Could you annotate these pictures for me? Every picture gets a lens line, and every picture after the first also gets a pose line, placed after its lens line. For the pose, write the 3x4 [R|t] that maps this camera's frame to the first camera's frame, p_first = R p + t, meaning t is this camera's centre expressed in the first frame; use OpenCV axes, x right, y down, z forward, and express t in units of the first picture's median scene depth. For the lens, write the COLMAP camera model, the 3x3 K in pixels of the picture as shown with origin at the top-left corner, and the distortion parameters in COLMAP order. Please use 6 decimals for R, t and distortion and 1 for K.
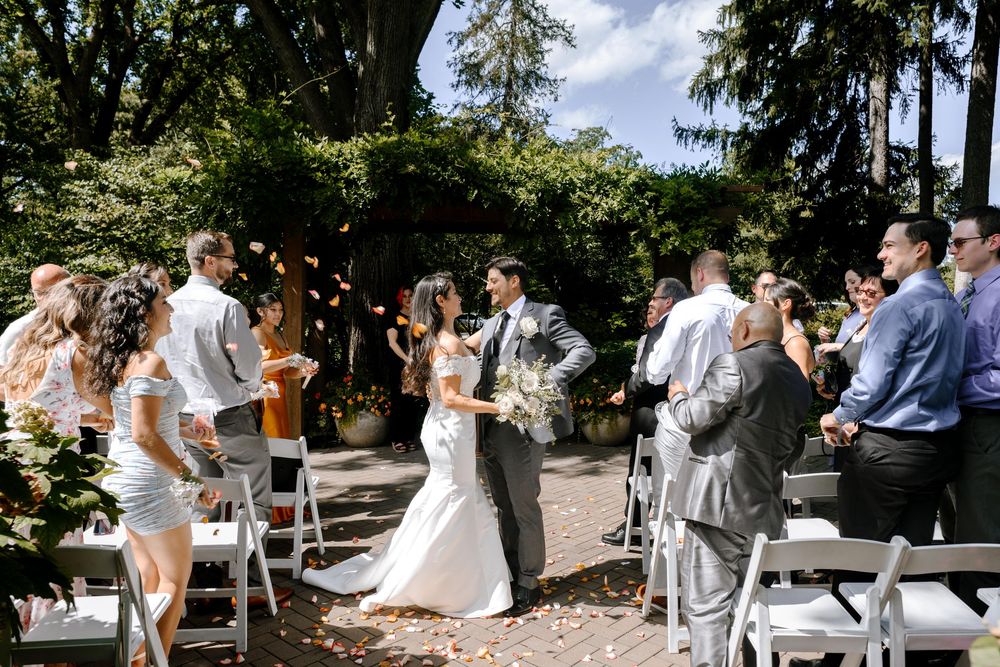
lens RADIAL K [[725.0, 0, 501.8], [0, 725.0, 333.1], [0, 0, 1]] dist [0.003282, -0.001948]
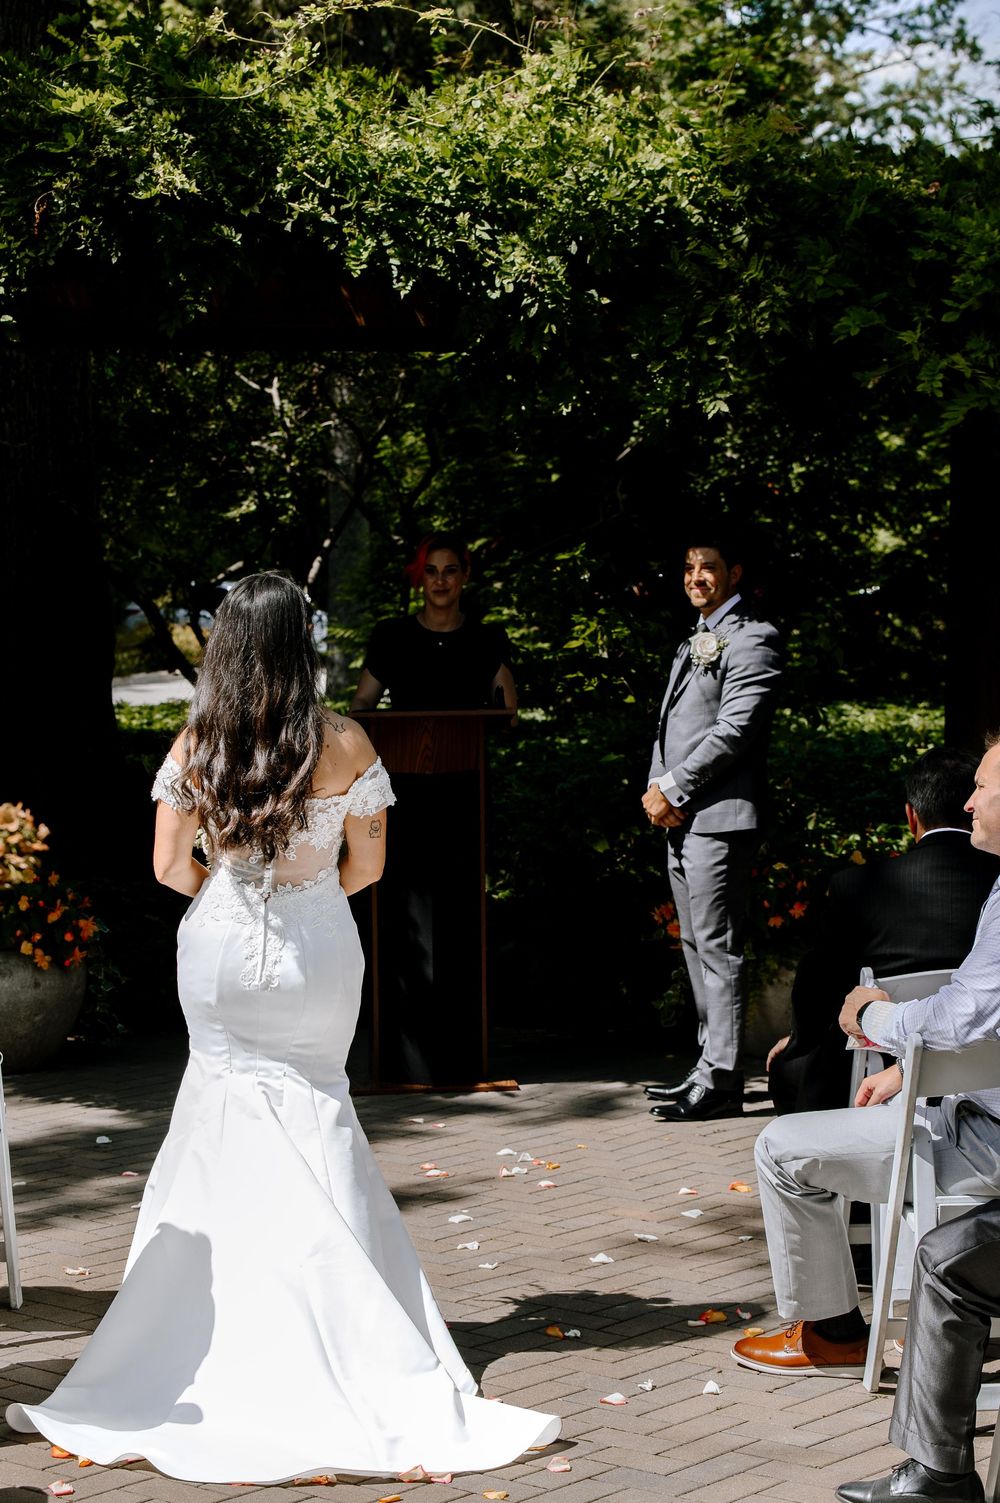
lens RADIAL K [[3228.8, 0, 500.0], [0, 3228.8, 751.5], [0, 0, 1]] dist [-0.232675, 0.058104]
pose [[0.998863, -0.009469, 0.046731, -0.015867], [0.008238, 0.999616, 0.026453, -0.004083], [-0.046963, -0.026038, 0.998557, -0.132941]]
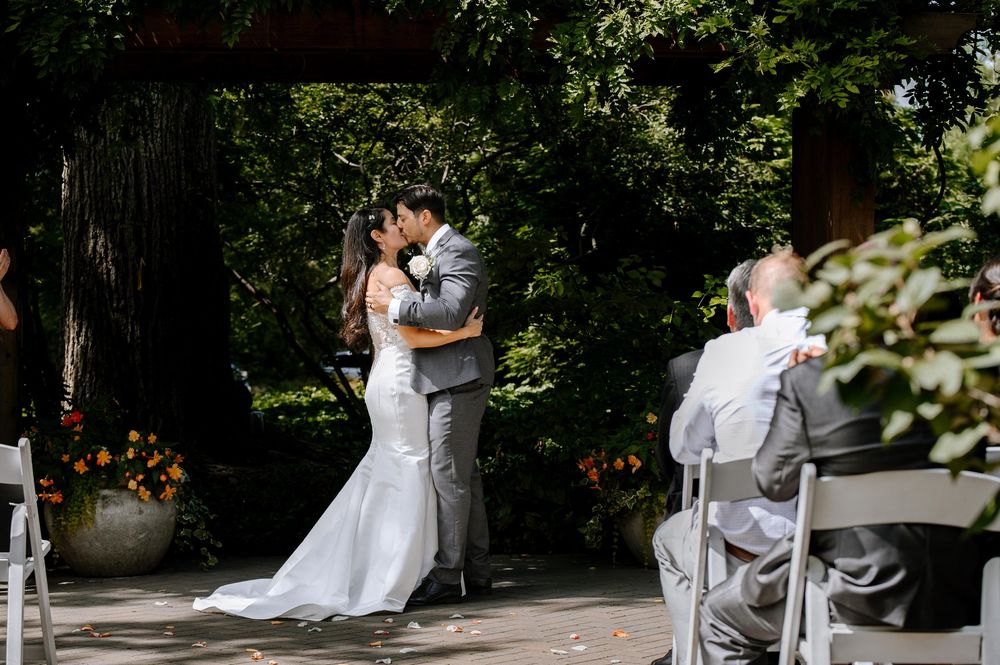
lens RADIAL K [[2050.0, 0, 500.0], [0, 2050.0, 332.5], [0, 0, 1]] dist [-0.119751, -0.622317]
pose [[0.999736, -0.008801, 0.021248, 0.005684], [0.009609, 0.999222, -0.038255, 0.024102], [-0.020894, 0.038450, 0.999042, -0.082037]]
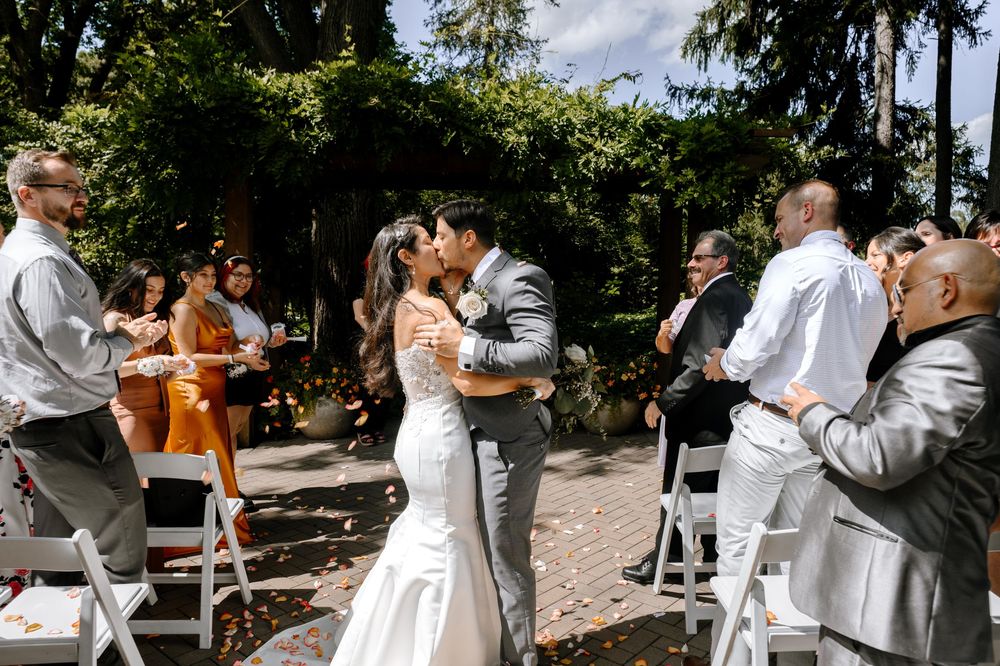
lens RADIAL K [[734.0, 0, 496.9], [0, 734.0, 322.8], [0, 0, 1]] dist [0.001749, -0.002841]
pose [[0.999785, -0.003193, 0.020480, -0.001797], [0.002732, 0.999743, 0.022526, 0.000665], [-0.020546, -0.022465, 0.999536, 0.052735]]
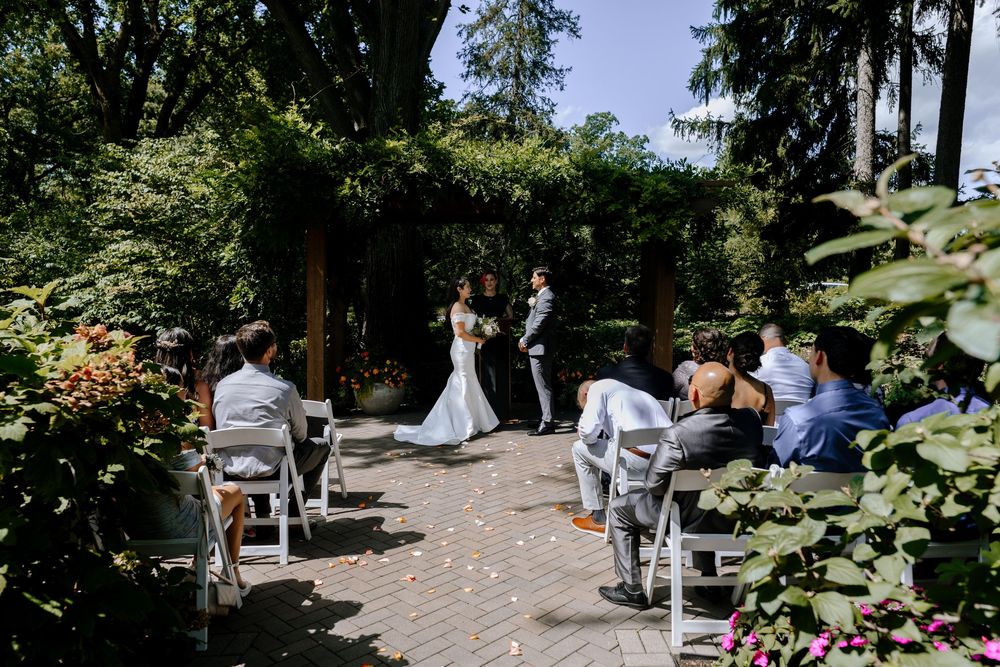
lens RADIAL K [[700.5, 0, 499.9], [0, 700.5, 330.5], [0, 0, 1]] dist [0.001296, -0.000703]
pose [[0.999848, -0.000877, -0.017419, 0.006176], [0.001302, 0.999702, 0.024370, -0.000047], [0.017392, -0.024389, 0.999551, -0.031047]]
